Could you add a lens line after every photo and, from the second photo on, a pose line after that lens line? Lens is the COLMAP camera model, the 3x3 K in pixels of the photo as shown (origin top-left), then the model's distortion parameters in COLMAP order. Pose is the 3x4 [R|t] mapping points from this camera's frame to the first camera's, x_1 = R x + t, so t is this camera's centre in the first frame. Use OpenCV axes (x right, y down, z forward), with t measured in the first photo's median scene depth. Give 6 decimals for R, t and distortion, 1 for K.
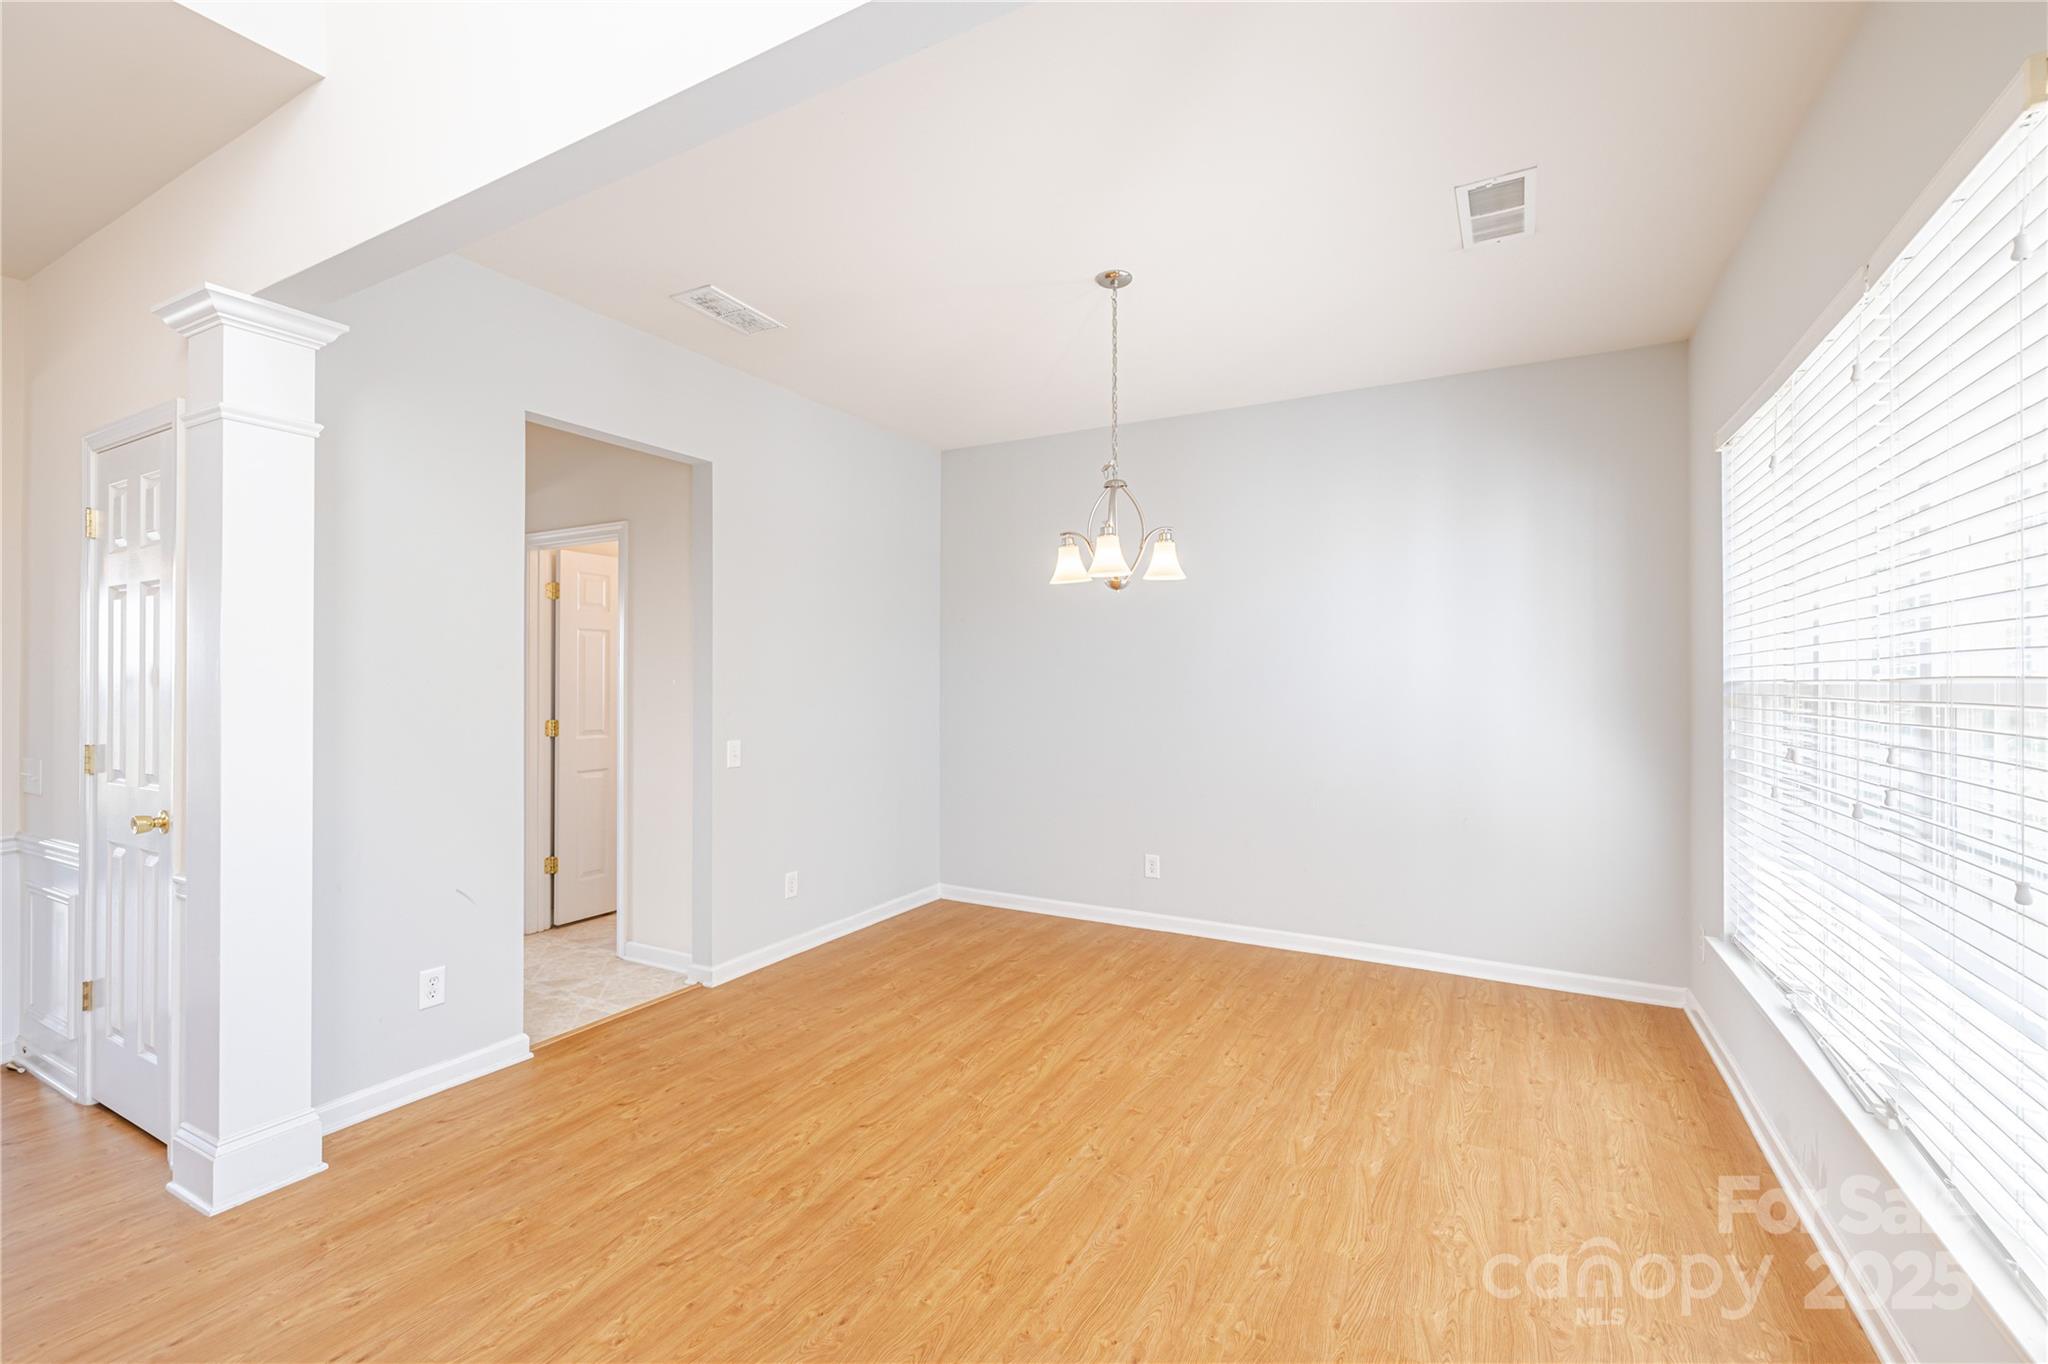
lens RADIAL K [[873.4, 0, 1014.2], [0, 873.4, 680.3], [0, 0, 1]] dist [-0.000233, -0.000229]
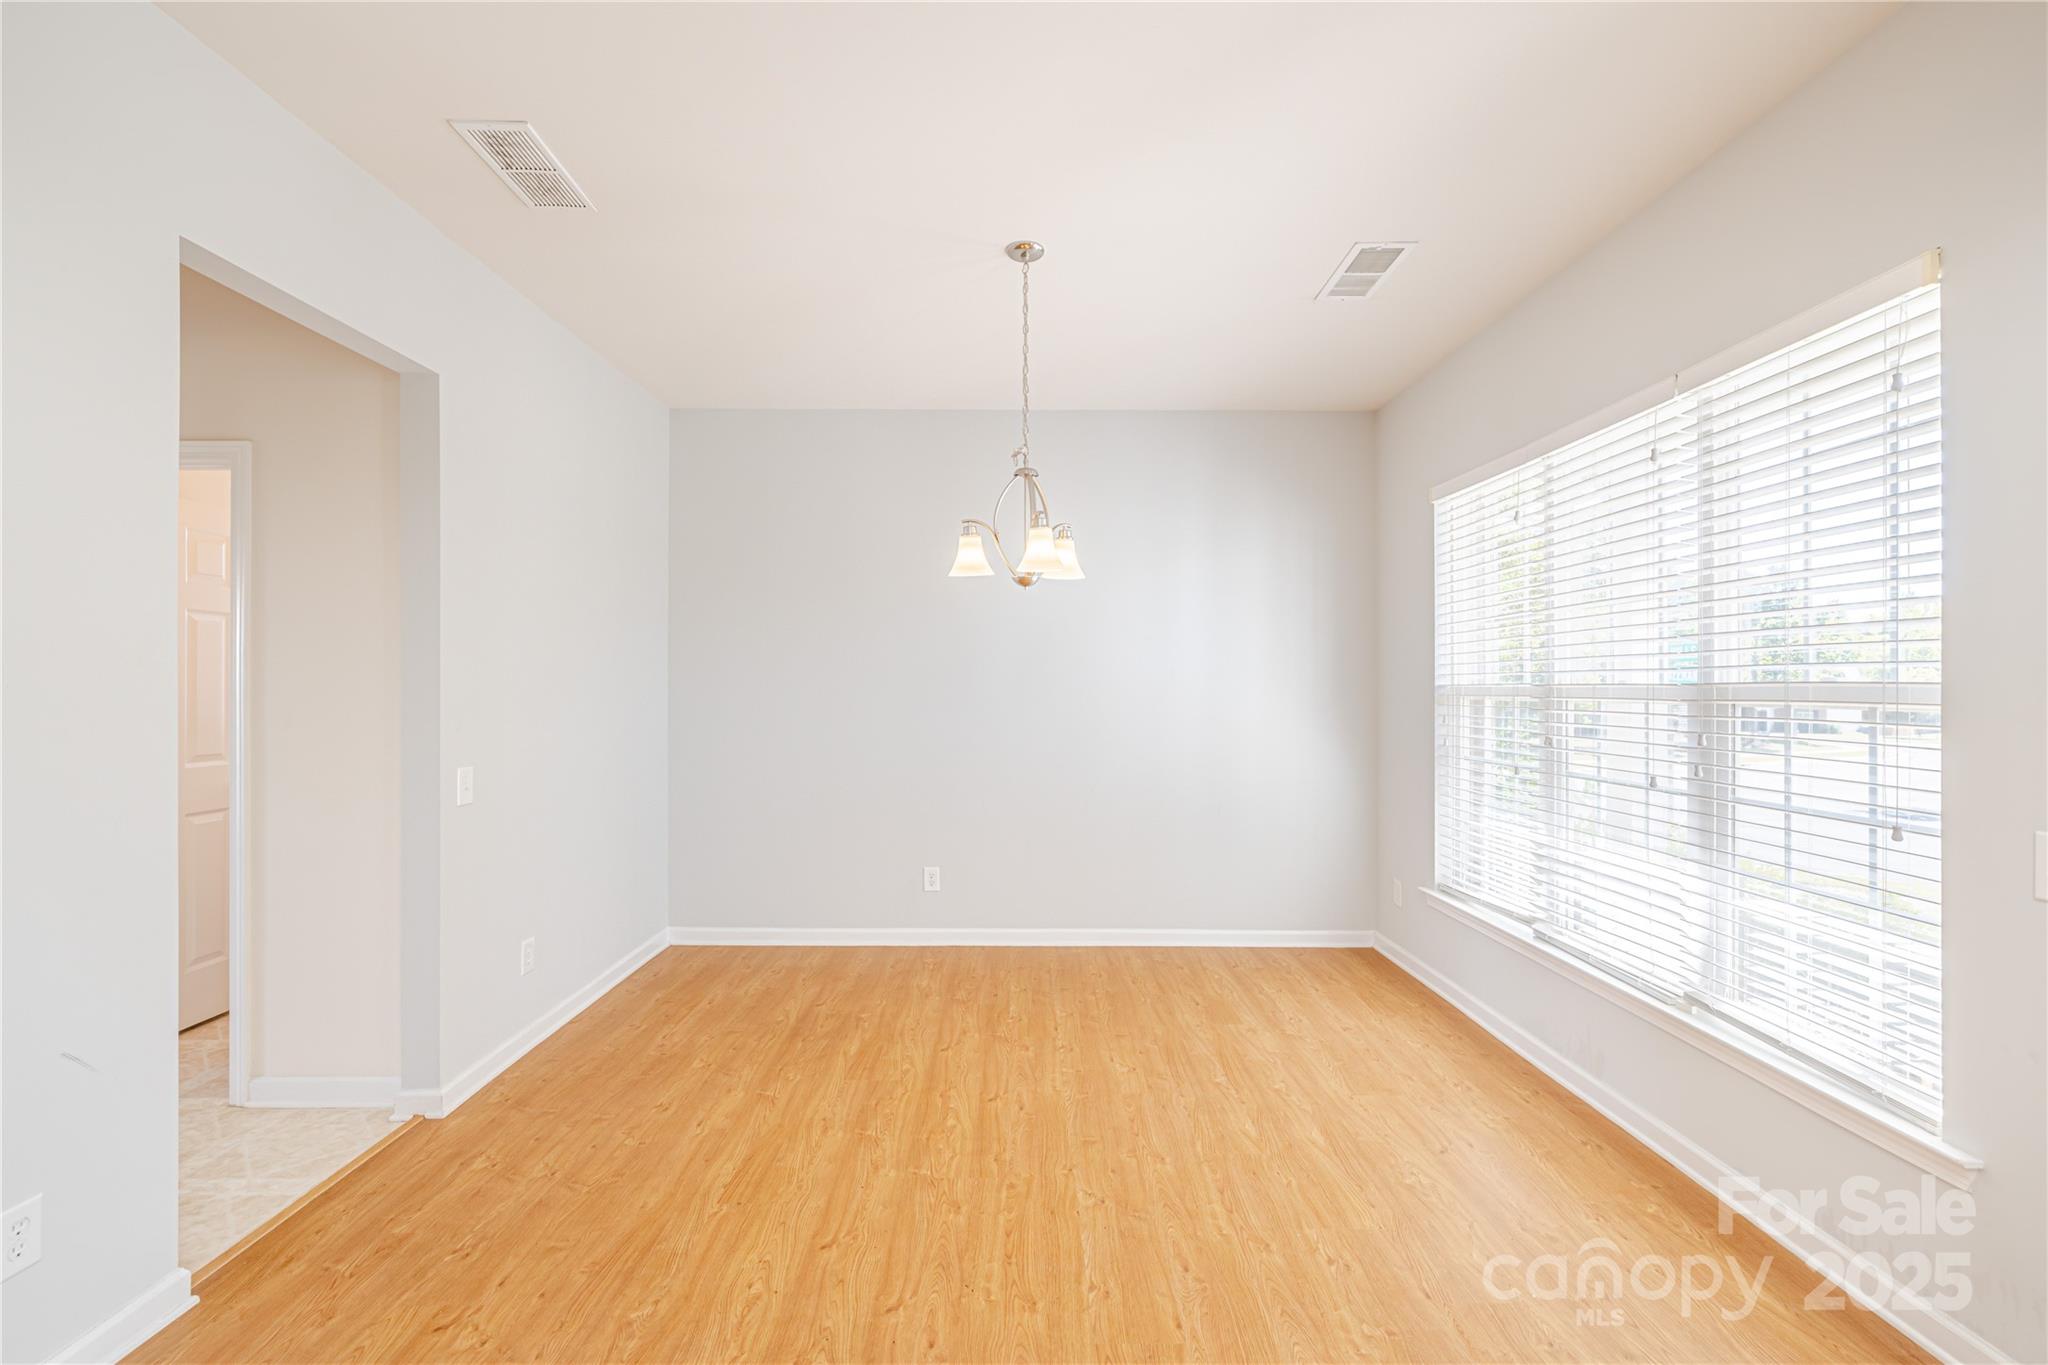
lens RADIAL K [[873.4, 0, 1025.2], [0, 873.4, 686.3], [0, 0, 1]] dist [-0.000233, -0.000229]
pose [[0.874584, -0.000927, 0.484873, -0.325833], [-0.000975, 0.999993, 0.003671, -0.001008], [-0.484873, -0.003683, 0.874577, 0.181055]]
